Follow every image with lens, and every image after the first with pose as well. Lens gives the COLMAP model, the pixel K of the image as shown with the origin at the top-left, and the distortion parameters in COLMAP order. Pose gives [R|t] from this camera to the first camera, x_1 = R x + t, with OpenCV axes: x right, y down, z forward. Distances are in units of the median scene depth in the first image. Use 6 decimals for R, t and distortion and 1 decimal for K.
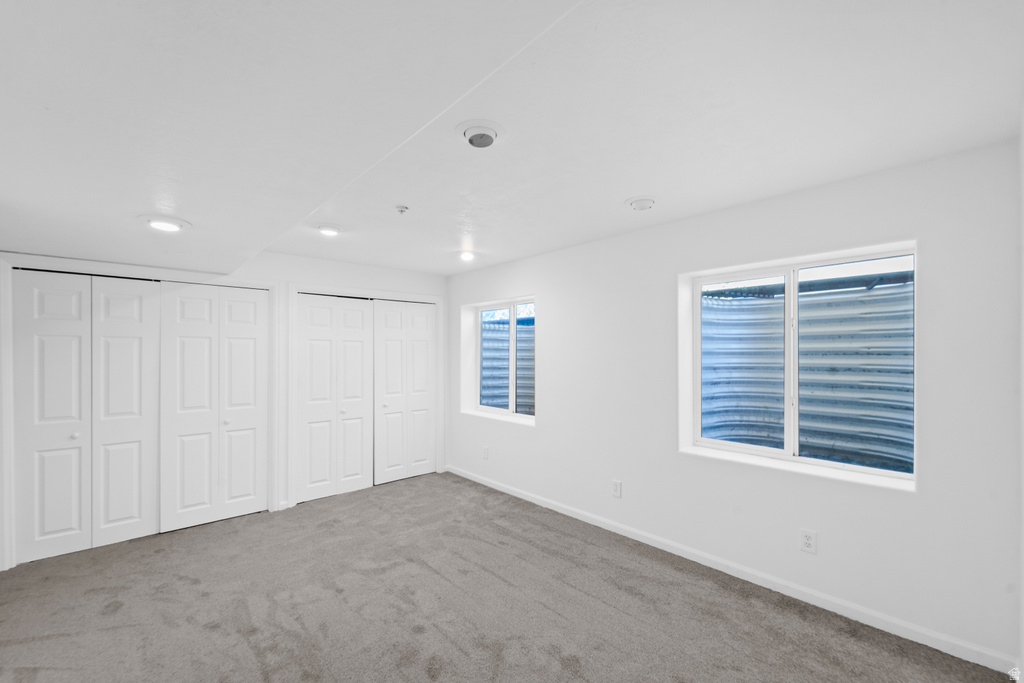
lens RADIAL K [[426.0, 0, 515.3], [0, 426.0, 347.2], [0, 0, 1]] dist [0.000913, -0.003382]
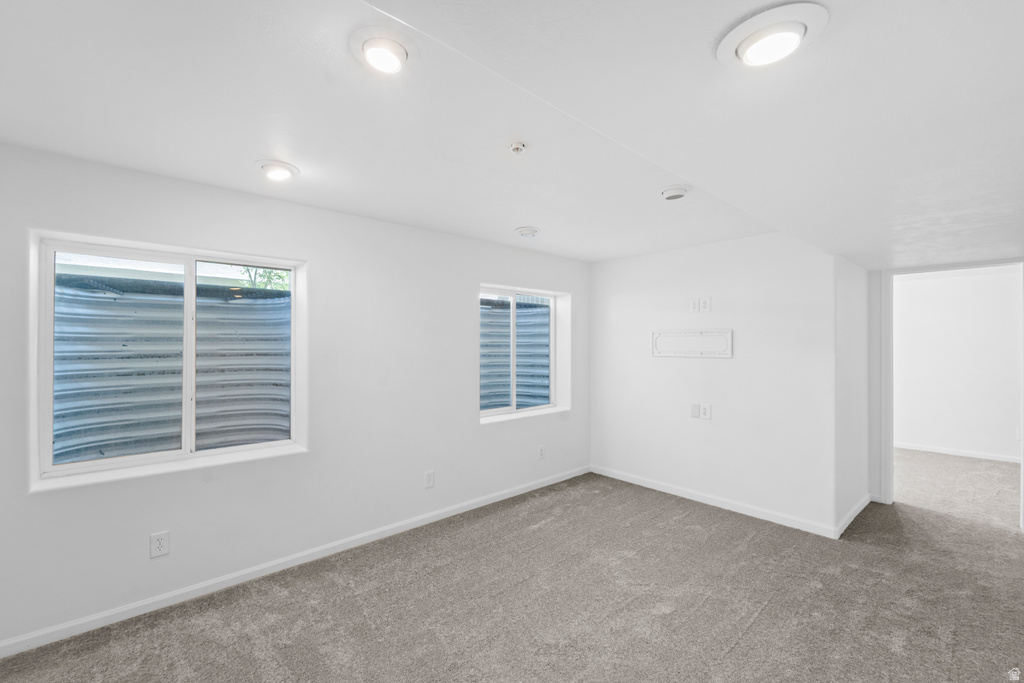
lens RADIAL K [[420.6, 0, 512.8], [0, 420.6, 343.5], [0, 0, 1]] dist [0.001316, -0.003292]
pose [[0.011354, 0.000651, 0.999935, -0.688946], [-0.017750, 0.999842, -0.000449, 0.004775], [-0.999778, -0.017743, 0.011364, 0.721402]]
